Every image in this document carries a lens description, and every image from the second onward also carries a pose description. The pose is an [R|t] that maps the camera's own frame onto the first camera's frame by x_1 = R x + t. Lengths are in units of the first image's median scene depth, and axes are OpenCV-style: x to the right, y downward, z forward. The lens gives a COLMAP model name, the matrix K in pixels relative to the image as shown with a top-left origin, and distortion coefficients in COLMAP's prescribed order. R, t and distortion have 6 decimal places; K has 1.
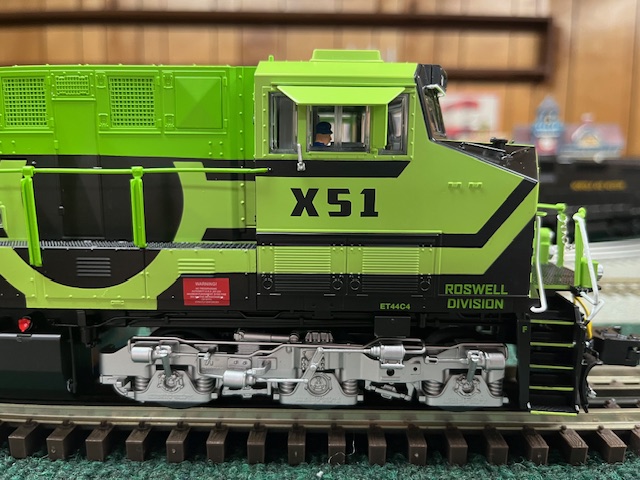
lens RADIAL K [[520.9, 0, 346.1], [0, 520.9, 231.6], [0, 0, 1]] dist [-0.010205, -0.023503]
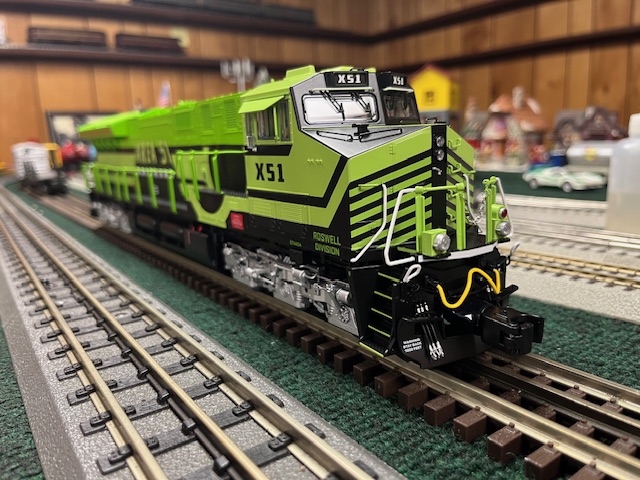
lens RADIAL K [[520.9, 0, 320.4], [0, 520.9, 238.8], [0, 0, 1]] dist [-0.010205, -0.023503]
pose [[0.571728, 0.122128, -0.811302, 1.325033], [-0.062645, 0.992470, 0.105254, -0.029281], [0.818048, -0.009352, 0.575074, 0.202026]]
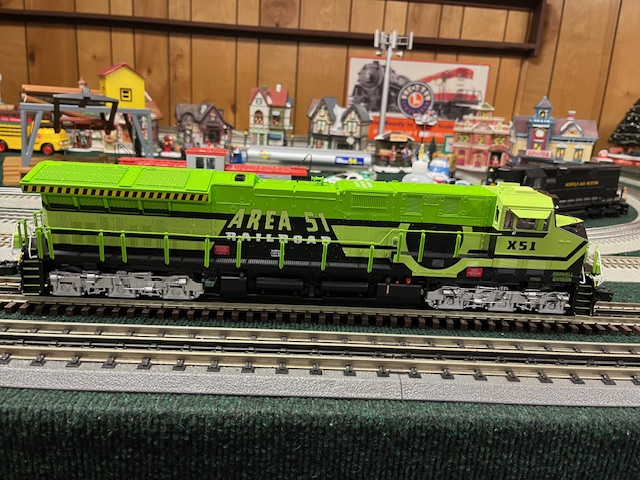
lens RADIAL K [[520.9, 0, 319.1], [0, 520.9, 239.5], [0, 0, 1]] dist [-0.010205, -0.023503]
pose [[0.998781, 0.035569, 0.034221, -1.244912], [-0.040049, 0.989247, 0.140663, -0.447080], [-0.028849, -0.141862, 0.989466, -1.862287]]
